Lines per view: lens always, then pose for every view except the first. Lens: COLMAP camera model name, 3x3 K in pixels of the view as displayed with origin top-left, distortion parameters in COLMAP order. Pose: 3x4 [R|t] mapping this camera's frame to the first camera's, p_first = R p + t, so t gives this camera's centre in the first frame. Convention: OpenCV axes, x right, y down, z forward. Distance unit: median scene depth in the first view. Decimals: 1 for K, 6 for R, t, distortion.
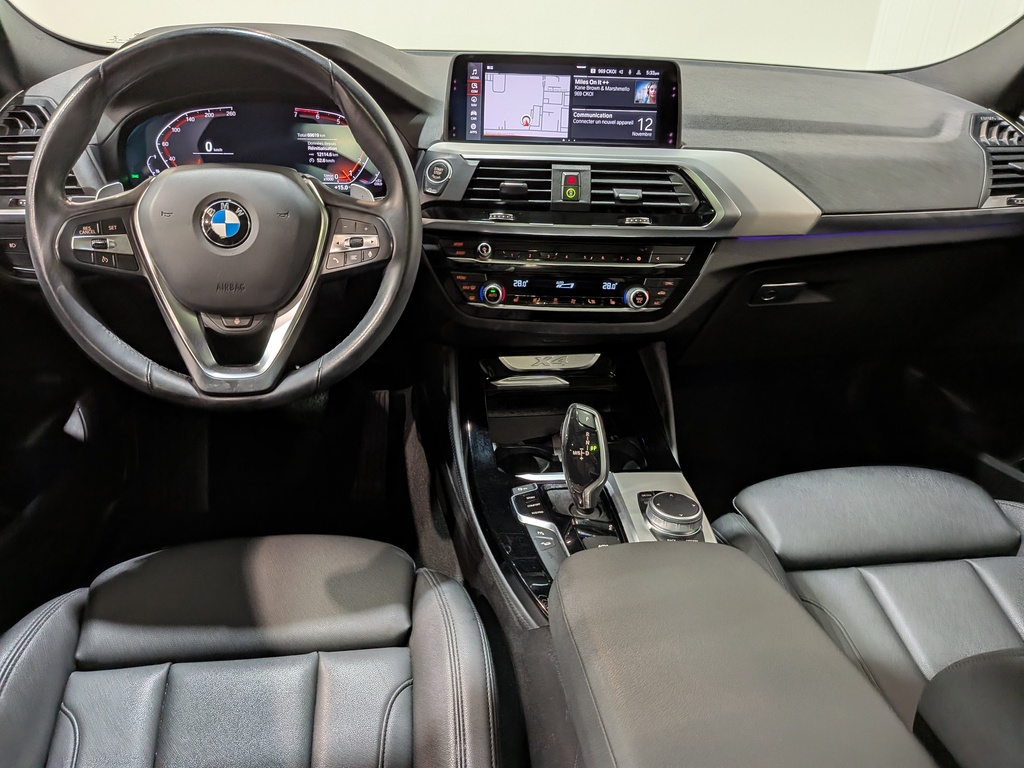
lens RADIAL K [[739.8, 0, 500.4], [0, 739.8, 390.0], [0, 0, 1]] dist [0.076080, -0.123658]
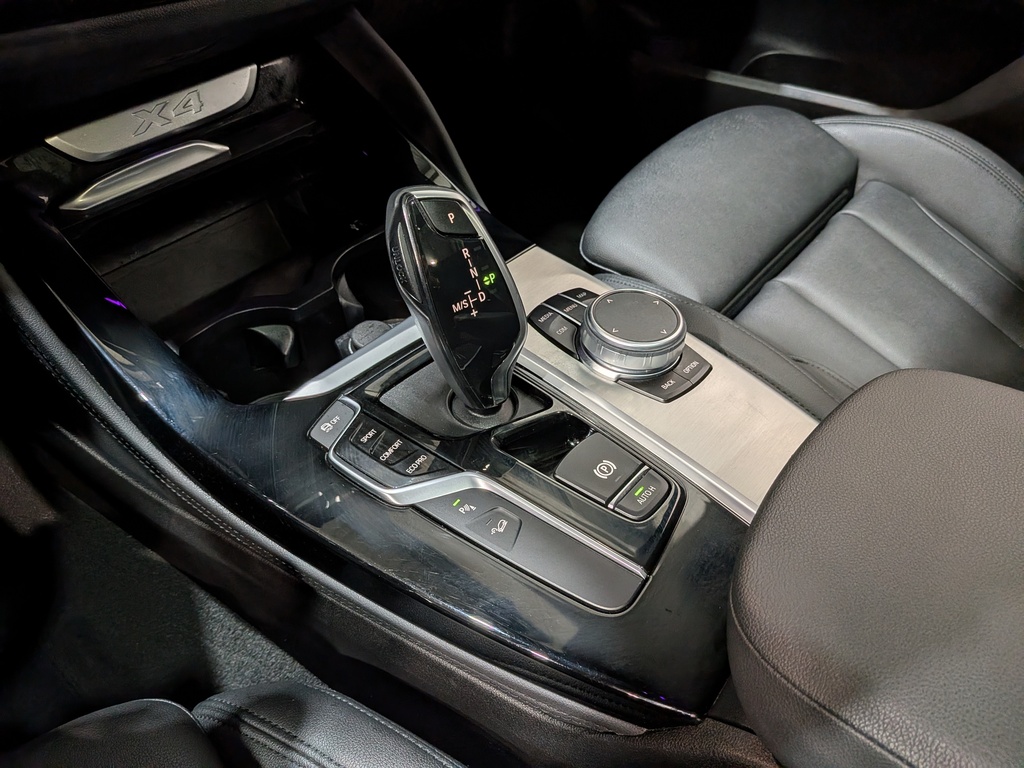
lens RADIAL K [[766.1, 0, 524.7], [0, 766.1, 384.5], [0, 0, 1]] dist [-0.002087, -0.004290]
pose [[0.729036, -0.472859, 0.494884, -0.094208], [0.262827, 0.860977, 0.435477, -0.049407], [-0.632003, -0.187410, 0.751964, 0.559604]]
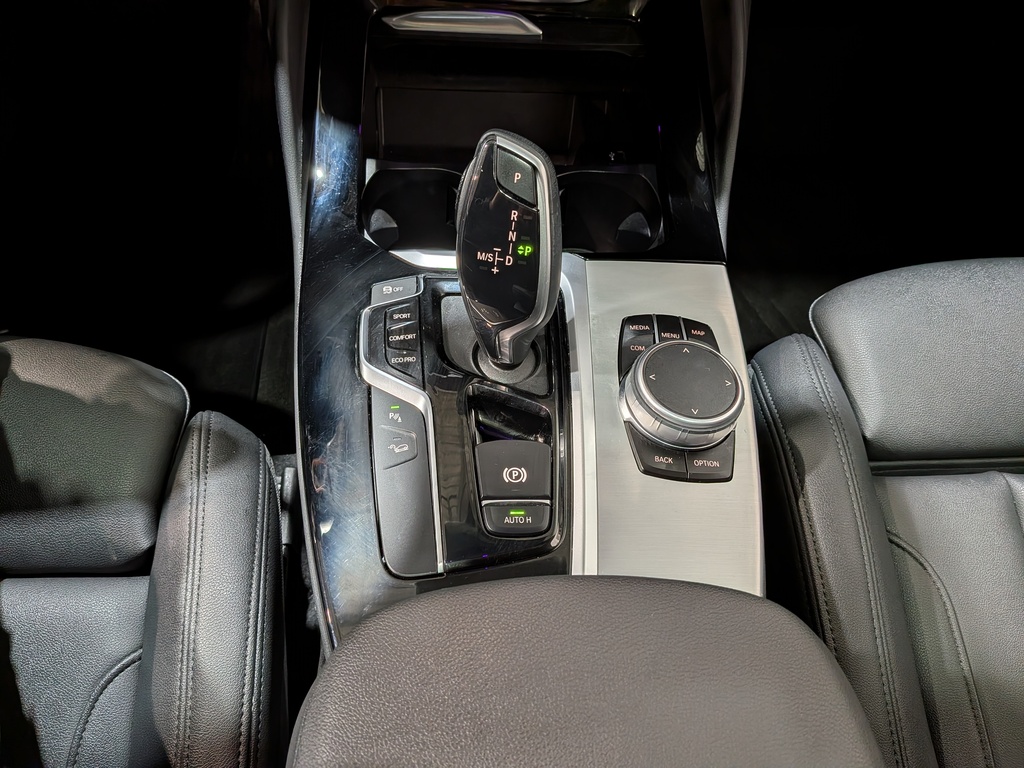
lens RADIAL K [[766.1, 0, 524.7], [0, 766.1, 384.5], [0, 0, 1]] dist [-0.002087, -0.004290]
pose [[0.996117, 0.088011, 0.002164, 0.114598], [-0.077967, 0.870485, 0.485981, -0.060438], [0.040888, -0.484263, 0.873967, 0.500809]]
